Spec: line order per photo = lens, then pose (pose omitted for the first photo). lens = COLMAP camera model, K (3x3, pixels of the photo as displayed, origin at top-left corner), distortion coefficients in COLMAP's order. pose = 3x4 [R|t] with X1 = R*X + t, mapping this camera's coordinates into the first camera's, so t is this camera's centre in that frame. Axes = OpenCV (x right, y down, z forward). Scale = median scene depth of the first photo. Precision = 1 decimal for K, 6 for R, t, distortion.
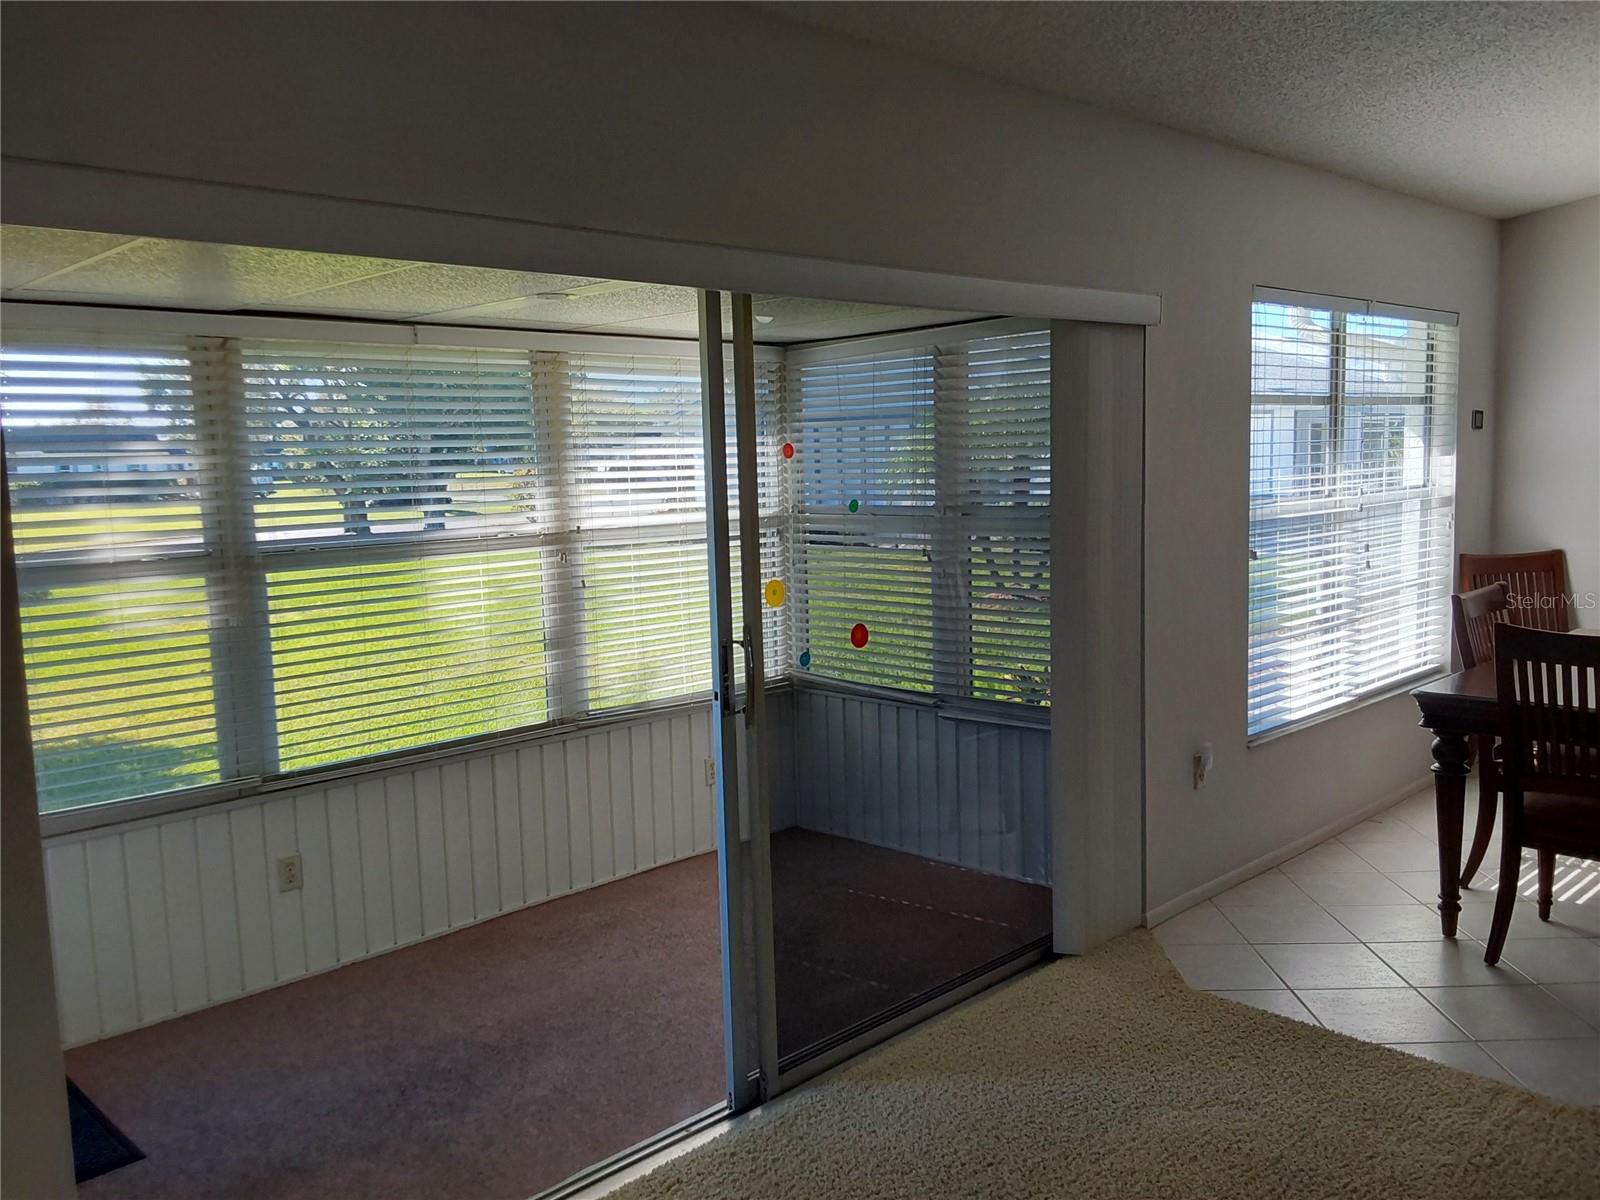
lens RADIAL K [[1288.0, 0, 785.0], [0, 1288.0, 598.7], [0, 0, 1]] dist [0.106868, -0.144949]
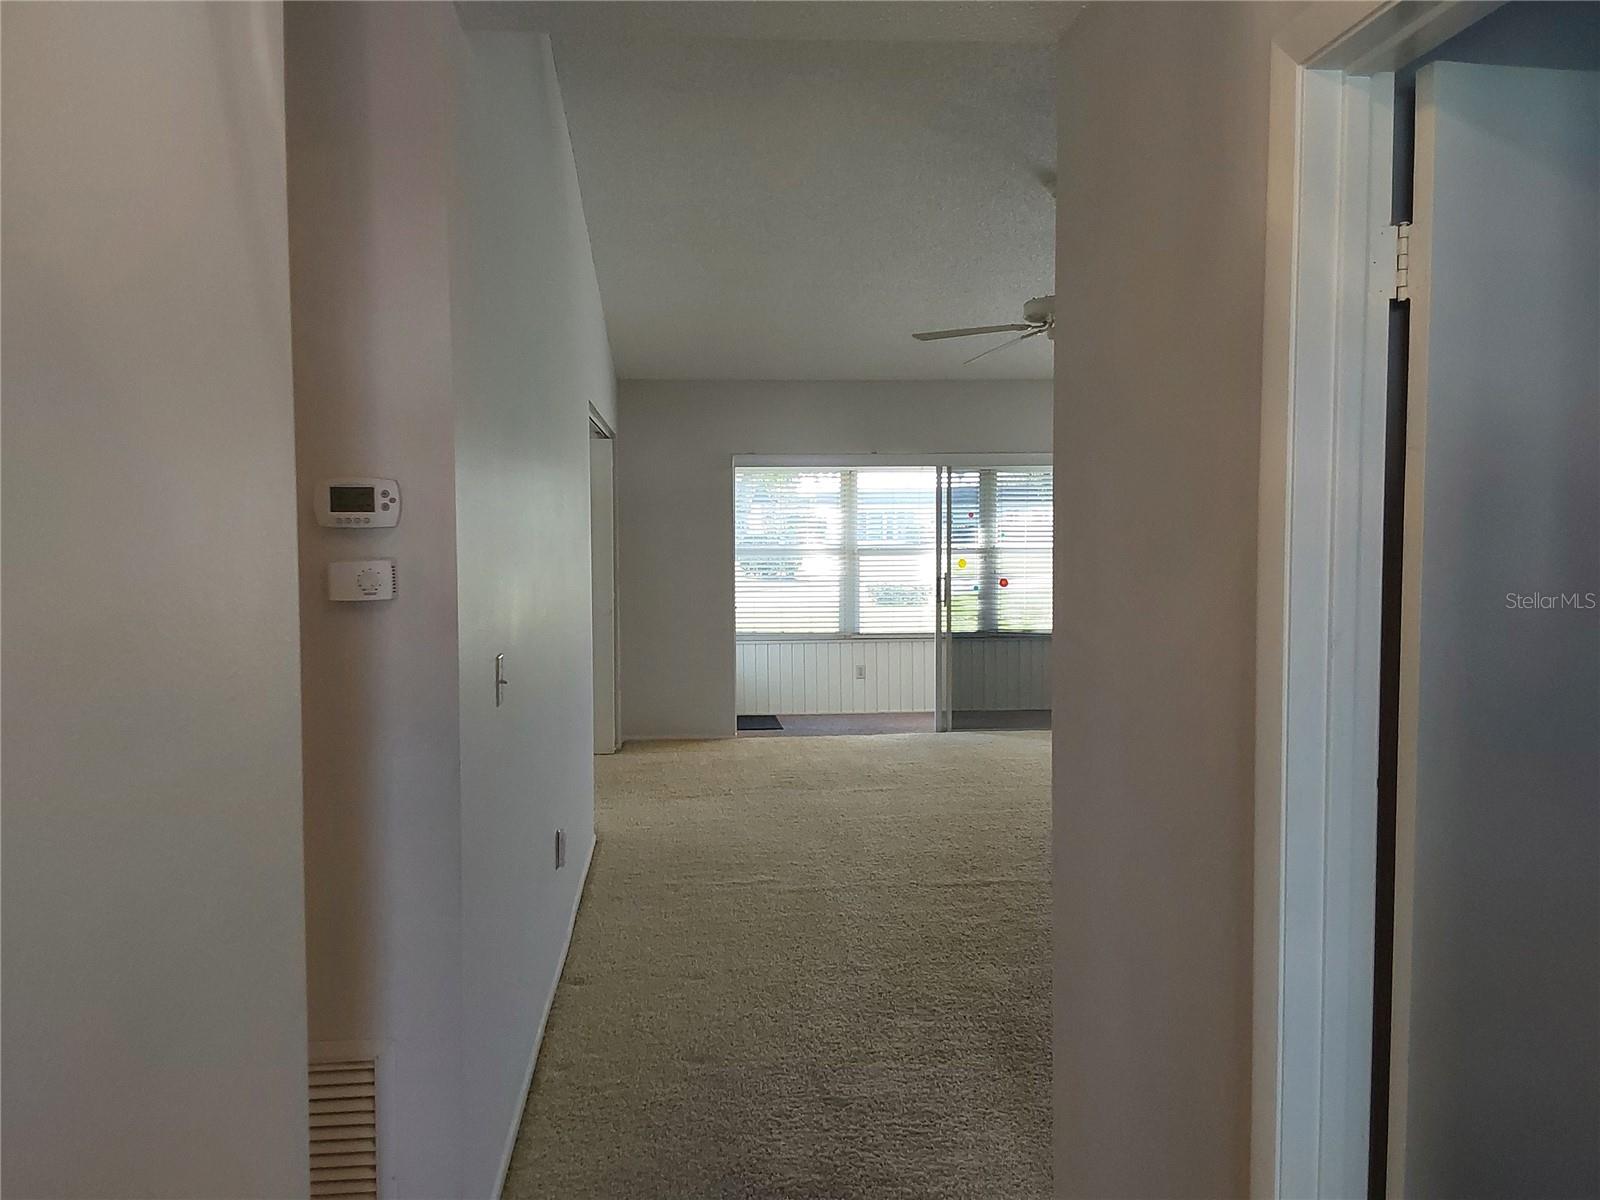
lens RADIAL K [[1288.0, 0, 793.7], [0, 1288.0, 603.8], [0, 0, 1]] dist [0.106868, -0.144949]
pose [[0.778446, 0.063466, -0.624495, 1.018171], [-0.084816, 0.996387, -0.004464, 0.088238], [0.621955, 0.056442, 0.781016, -1.010257]]
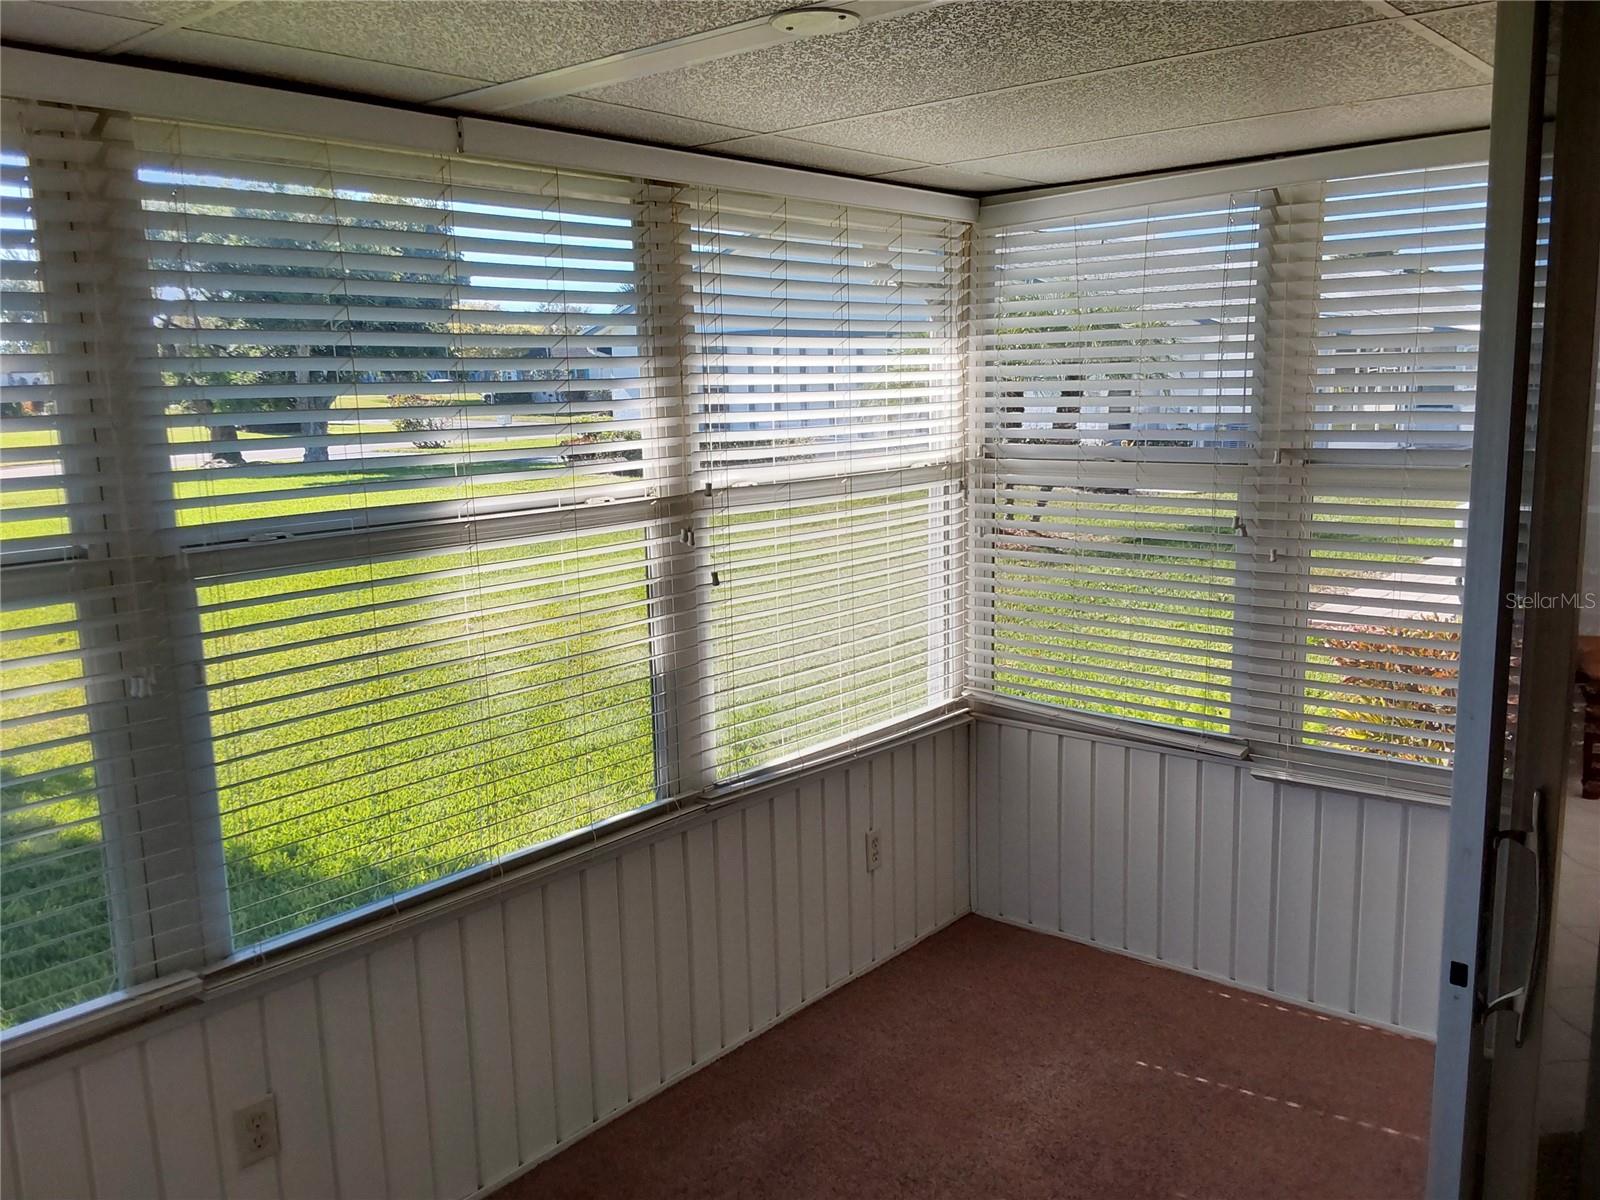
lens RADIAL K [[1288.0, 0, 779.0], [0, 1288.0, 611.1], [0, 0, 1]] dist [0.106868, -0.144949]
pose [[0.996015, -0.009616, 0.088662, -0.187757], [0.003562, 0.997666, 0.068187, -0.039580], [-0.089110, -0.067599, 0.993725, 0.406393]]
